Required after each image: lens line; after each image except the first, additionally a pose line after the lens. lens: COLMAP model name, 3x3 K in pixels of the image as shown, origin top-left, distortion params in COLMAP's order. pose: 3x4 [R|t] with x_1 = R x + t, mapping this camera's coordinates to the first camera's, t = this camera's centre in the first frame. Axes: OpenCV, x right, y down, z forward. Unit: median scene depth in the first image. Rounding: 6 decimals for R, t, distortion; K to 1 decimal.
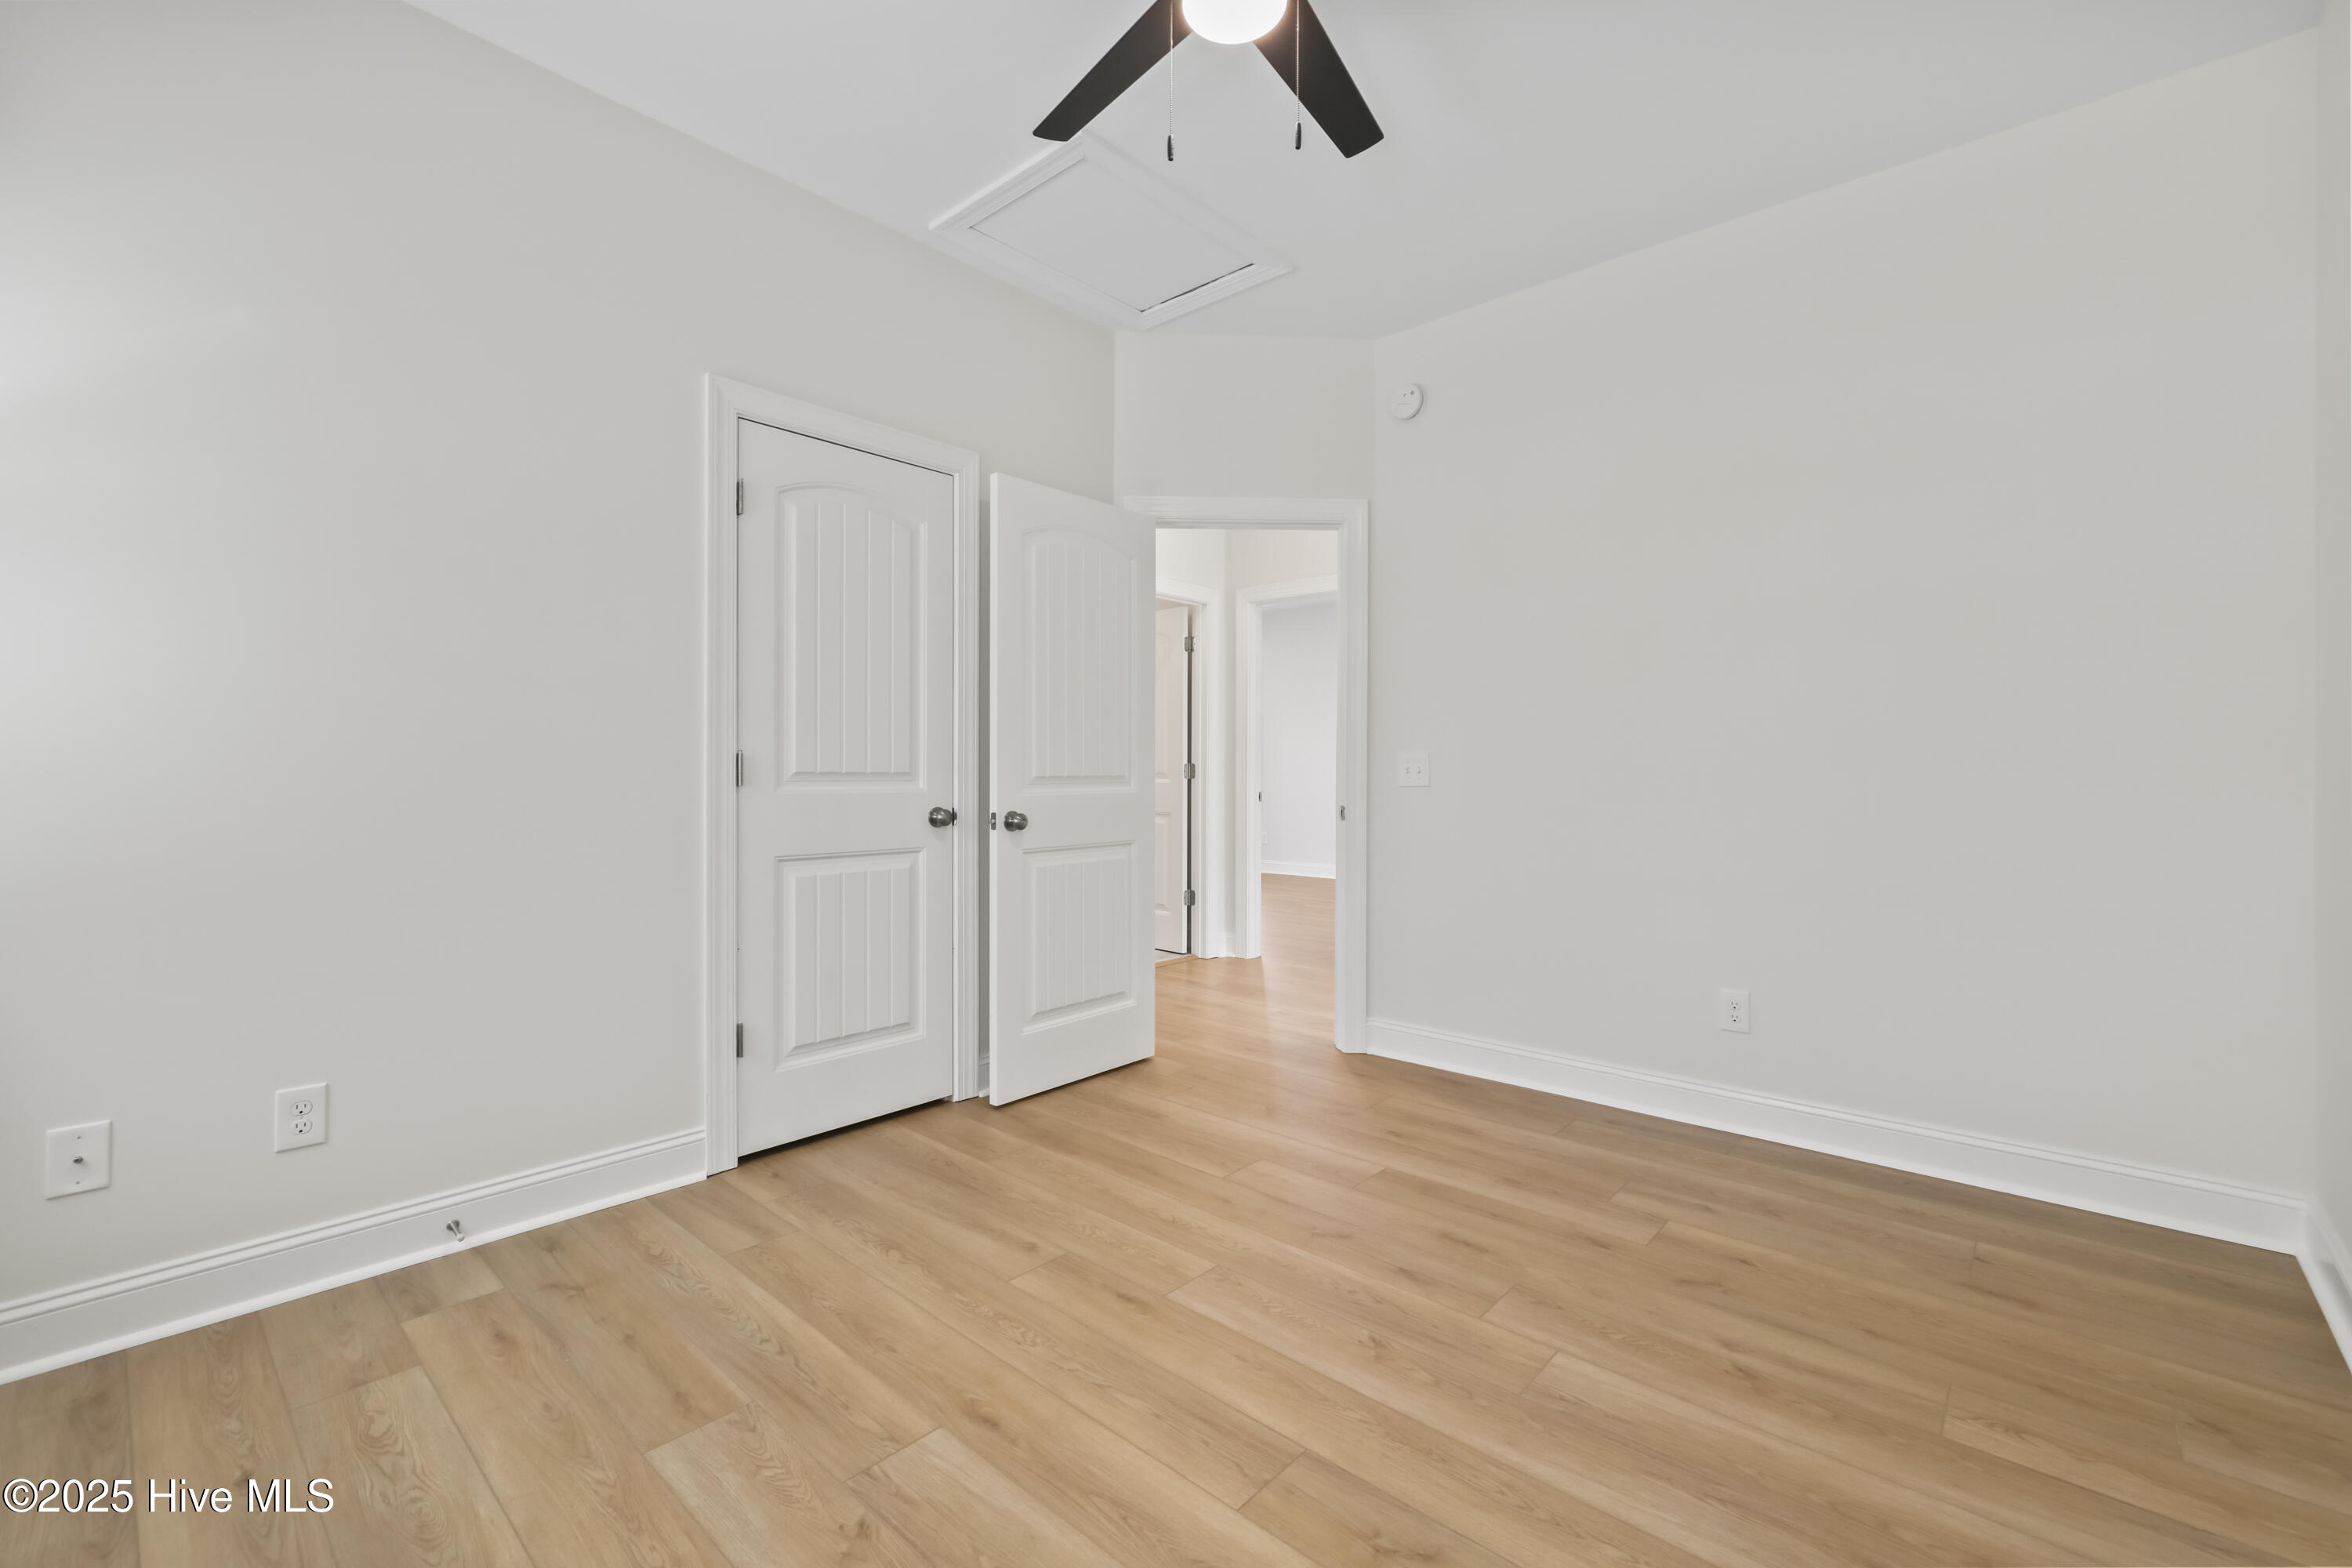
lens RADIAL K [[981.1, 0, 1174.0], [0, 981.1, 780.4], [0, 0, 1]] dist [-0.000020, -0.000179]
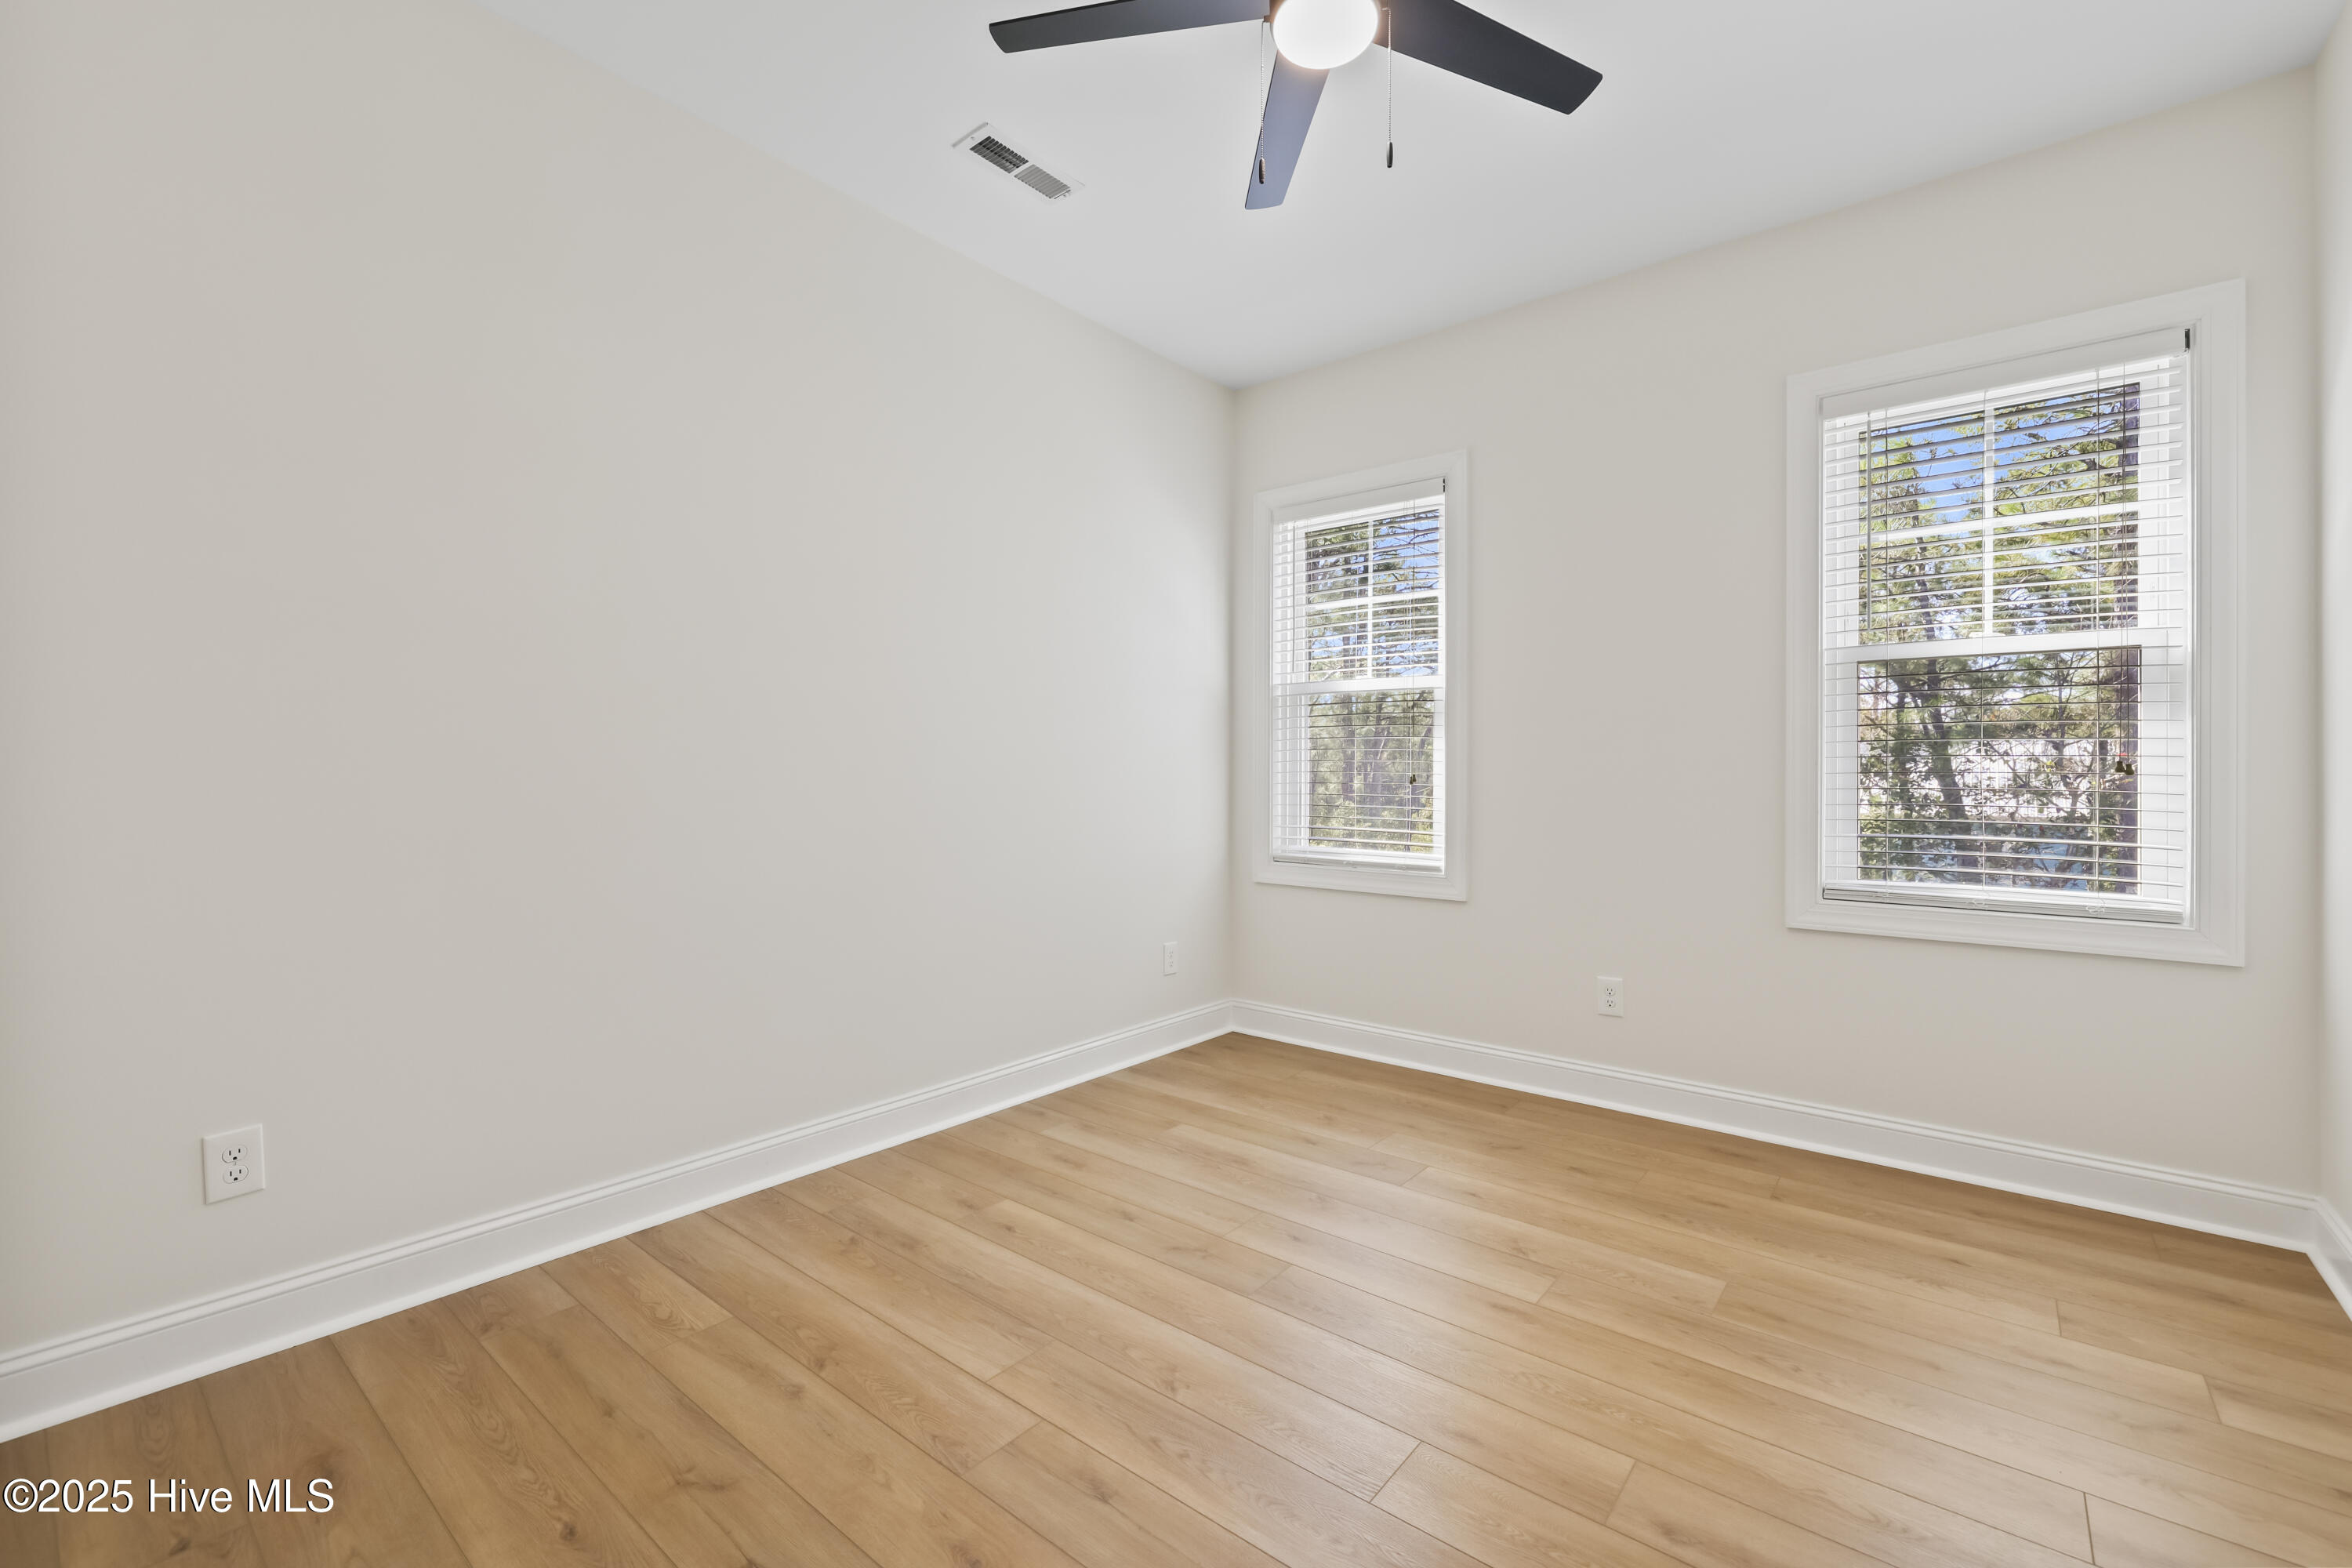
lens RADIAL K [[981.1, 0, 1174.0], [0, 981.1, 780.4], [0, 0, 1]] dist [-0.000020, -0.000179]
pose [[-0.998833, -0.006944, -0.047802, 0.265414], [-0.007288, 0.999949, 0.007025, -0.017981], [0.047751, 0.007365, -0.998832, 2.040349]]
